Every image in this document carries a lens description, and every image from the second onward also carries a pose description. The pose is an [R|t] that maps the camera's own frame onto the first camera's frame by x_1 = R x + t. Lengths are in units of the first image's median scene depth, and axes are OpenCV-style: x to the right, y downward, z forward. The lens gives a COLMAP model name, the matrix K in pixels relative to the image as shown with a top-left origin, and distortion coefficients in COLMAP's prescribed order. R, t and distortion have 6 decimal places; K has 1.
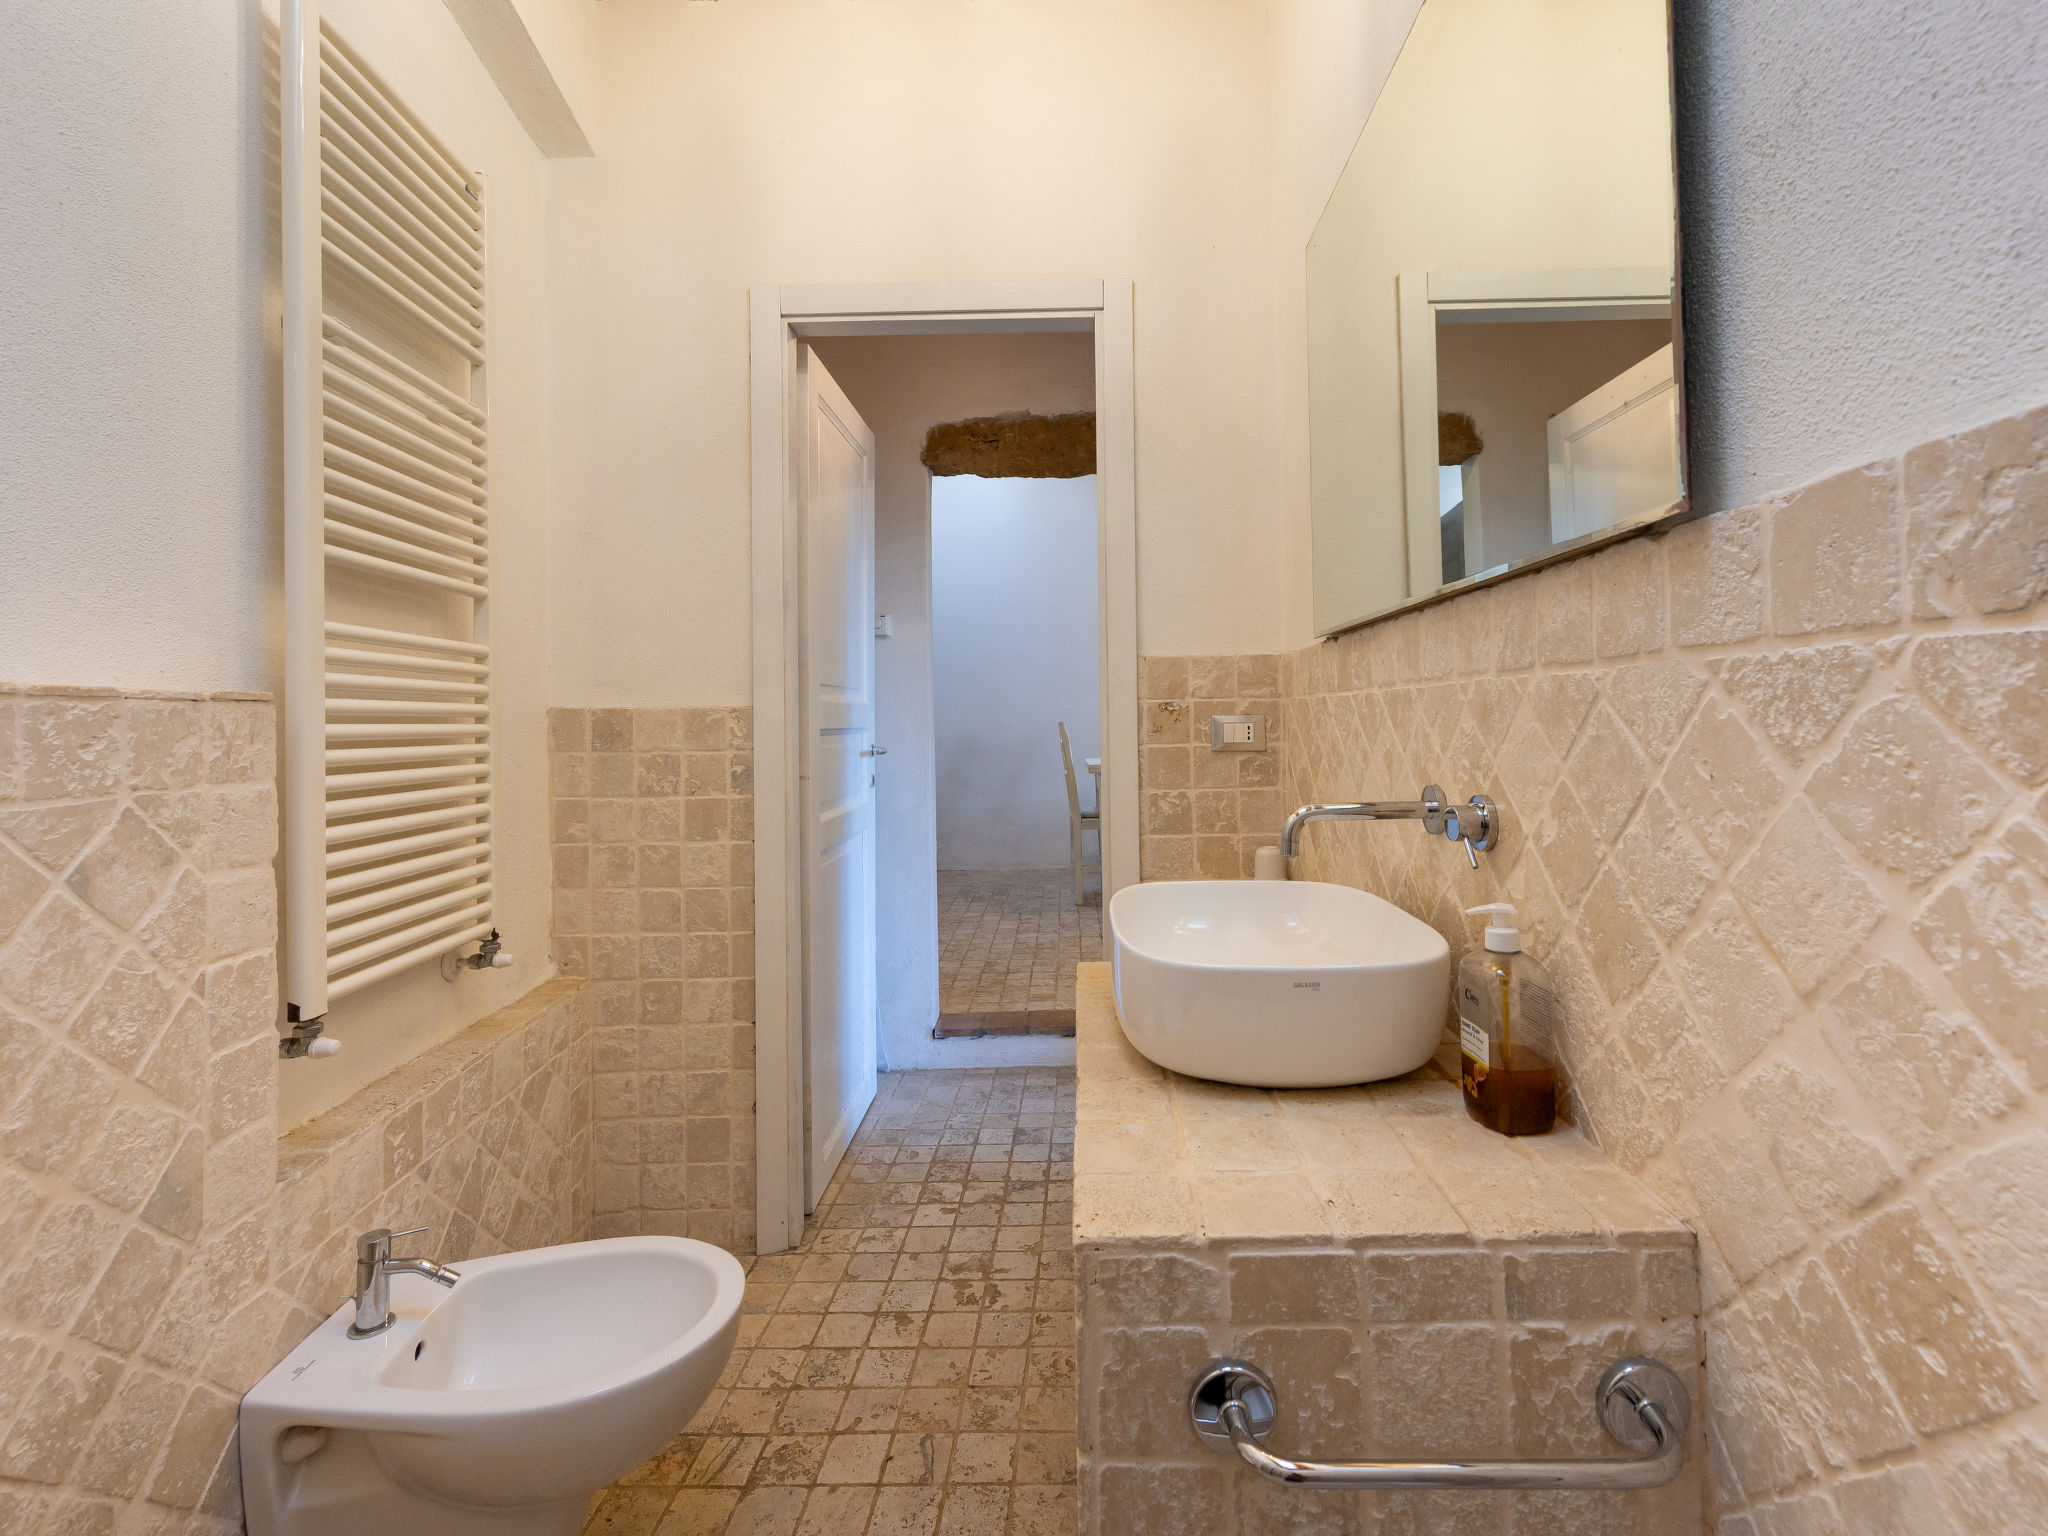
lens RADIAL K [[812.9, 0, 976.1], [0, 812.9, 767.5], [0, 0, 1]] dist [-0.000112, -0.000066]
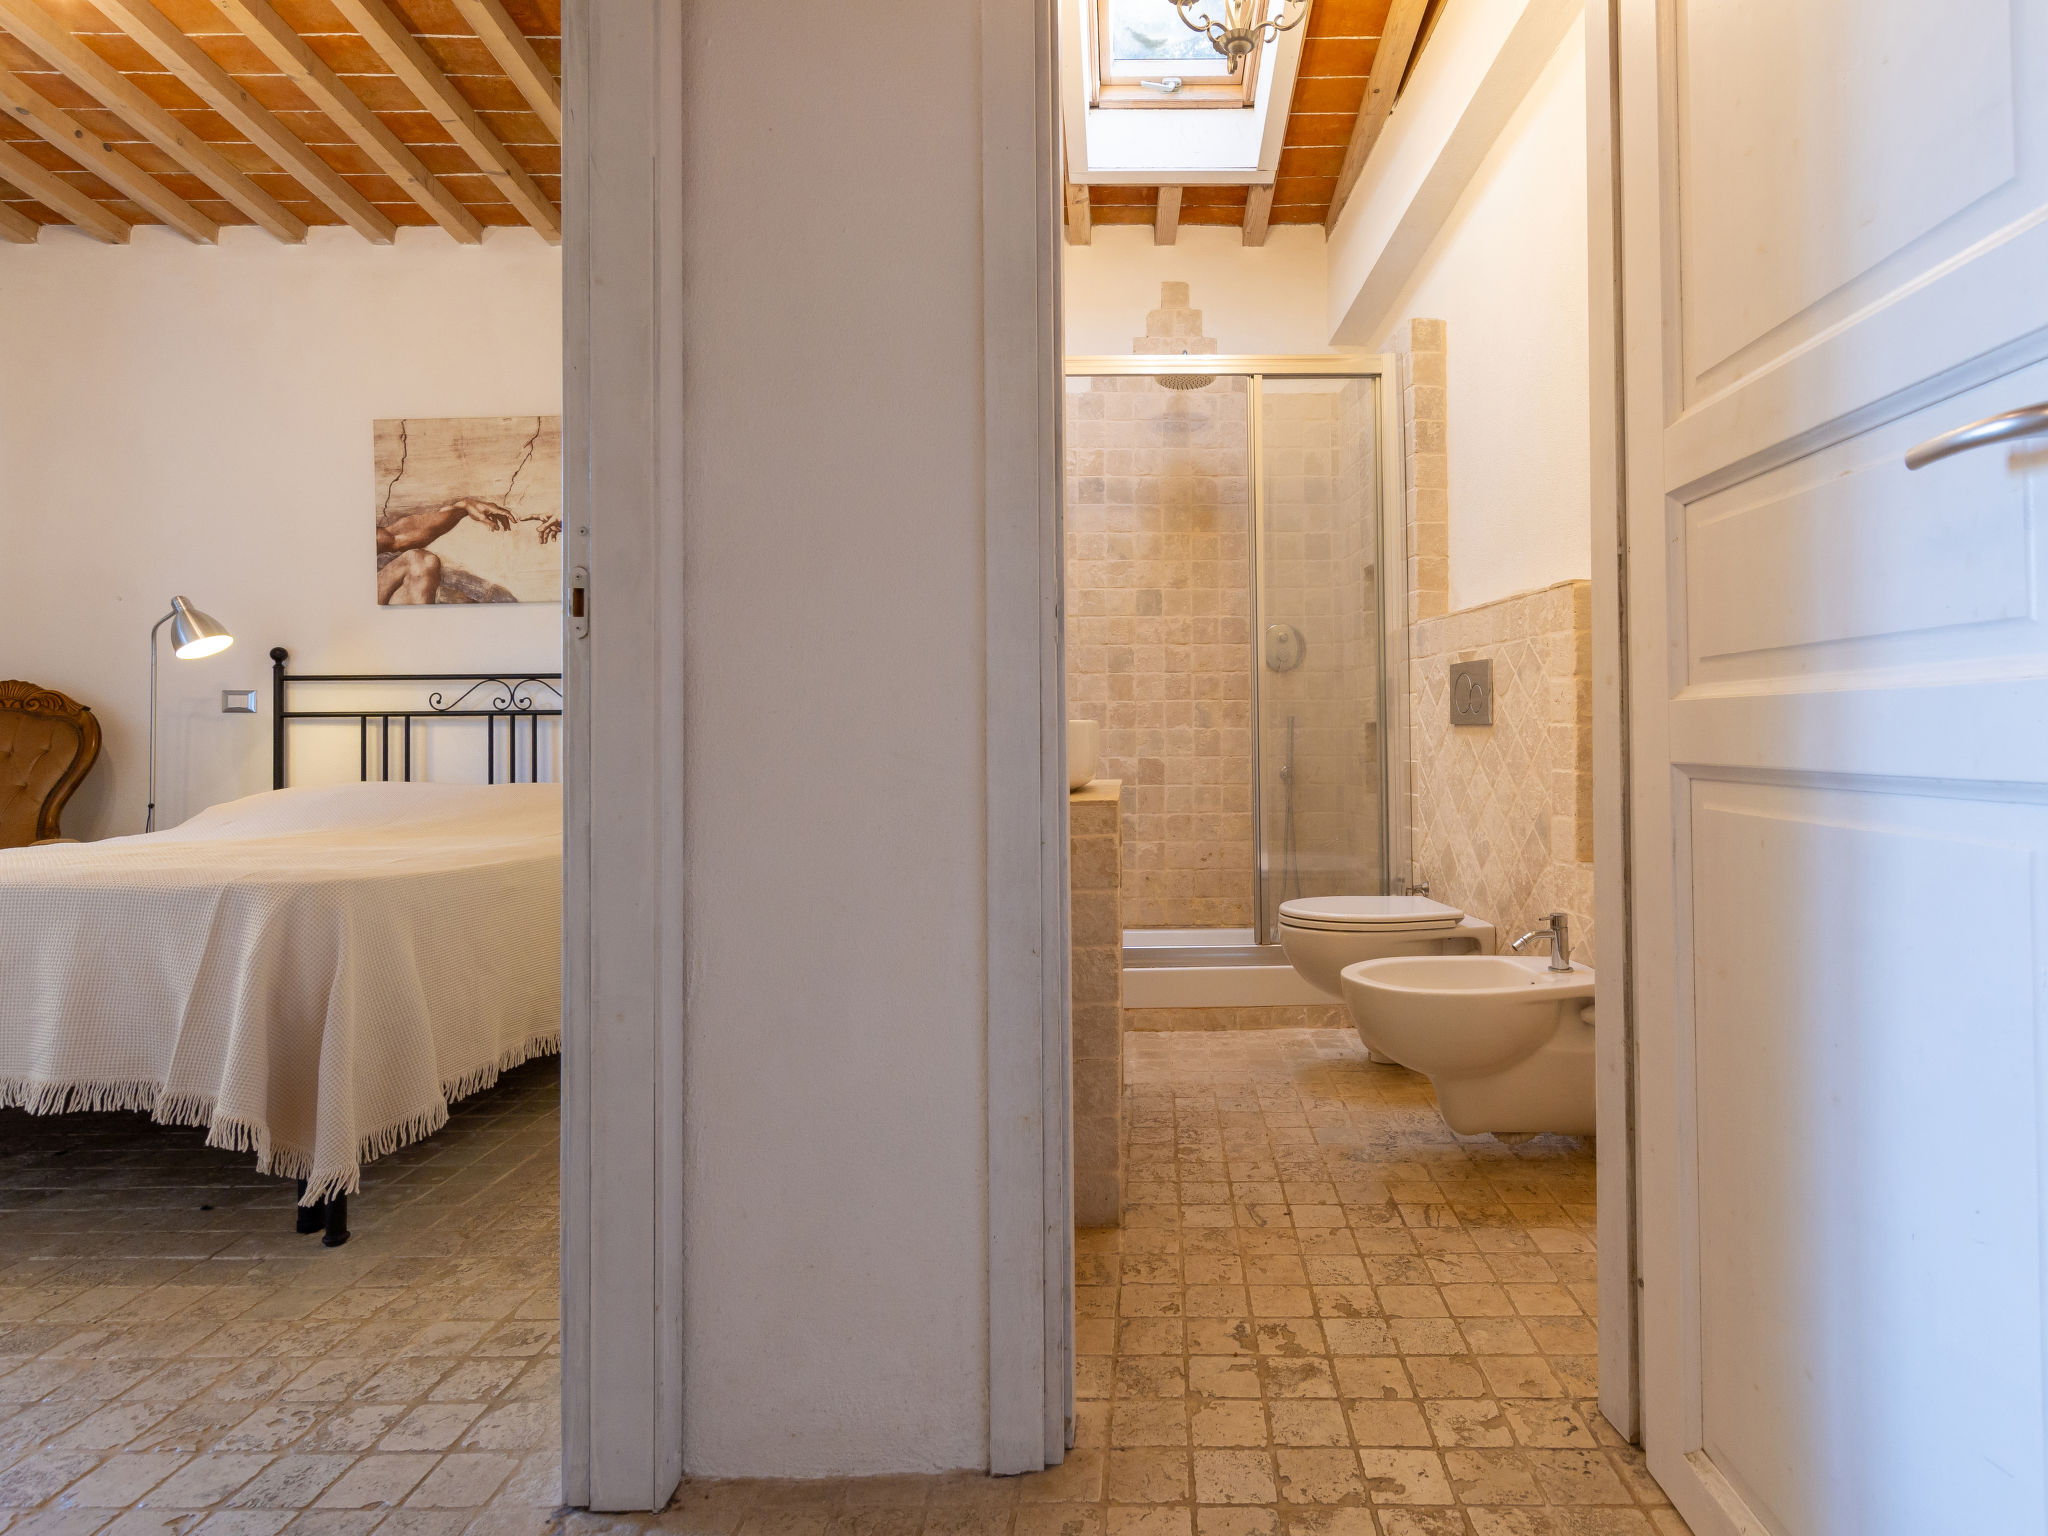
lens RADIAL K [[973.2, 0, 1024.0], [0, 973.2, 768.0], [0, 0, 1]] dist [-0.000570, -0.000068]
pose [[-0.999580, 0.024497, -0.015495, 0.195743], [0.023018, 0.995735, 0.089340, 0.052222], [0.017618, 0.088946, -0.995881, 1.632769]]
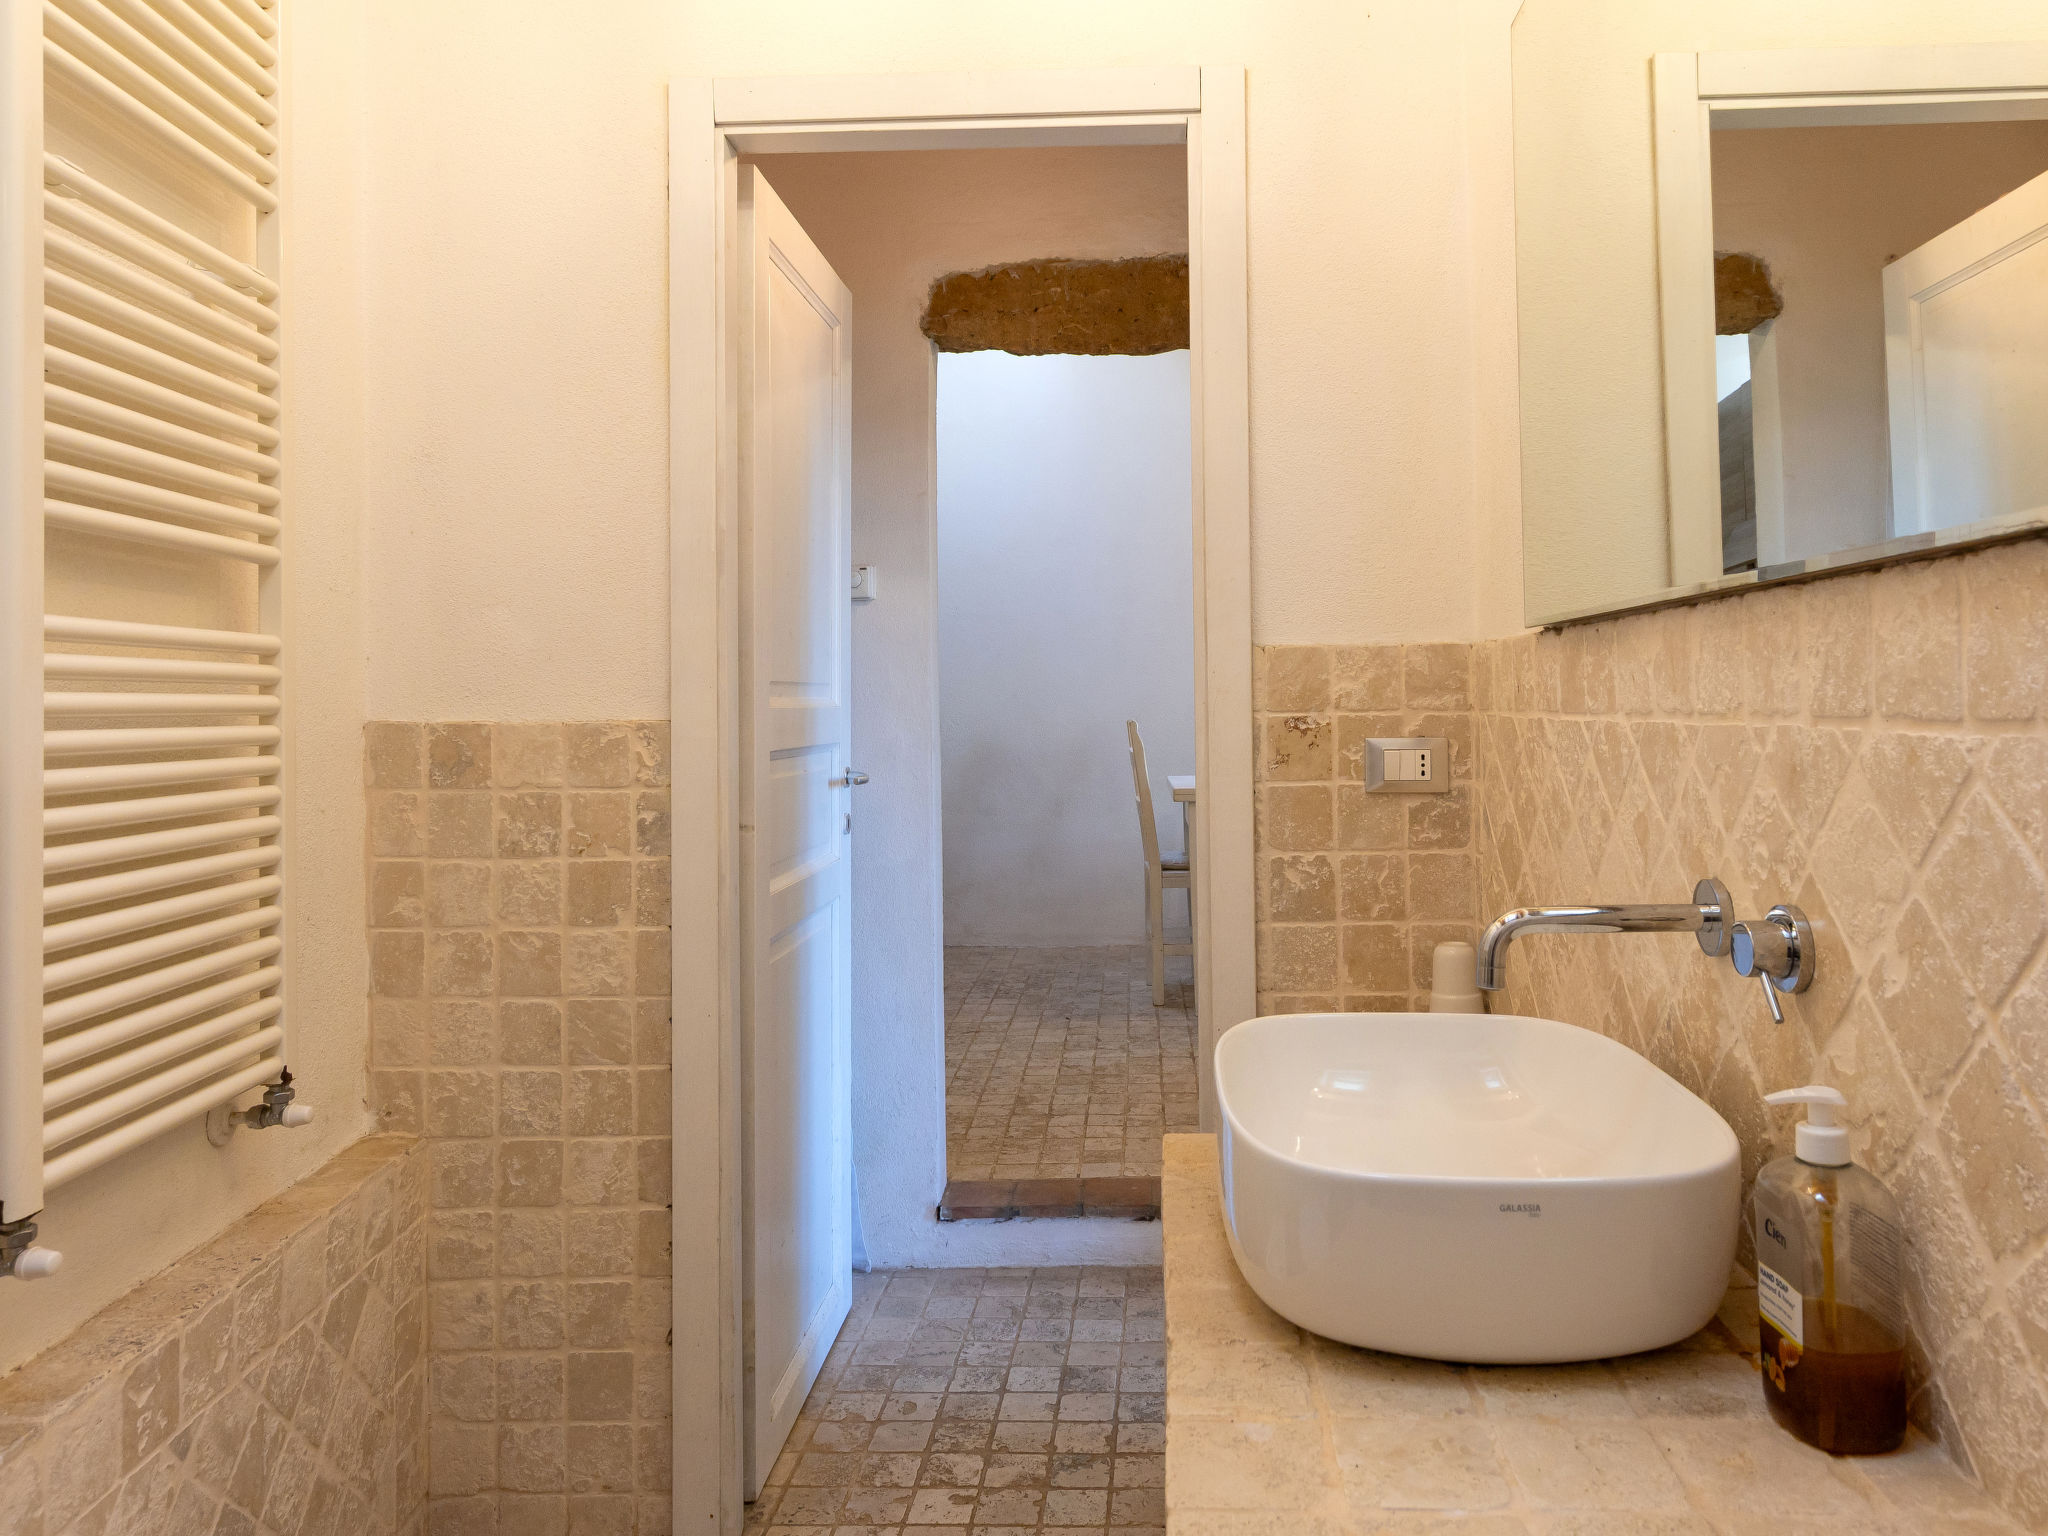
lens RADIAL K [[1237.2, 0, 973.4], [0, 1237.2, 766.1], [0, 0, 1]] dist [0.001208, -0.000514]
pose [[0.999764, 0.005291, -0.021076, -0.007615], [-0.005520, 0.999927, -0.010793, -0.038199], [0.021017, 0.010906, 0.999720, -0.005893]]
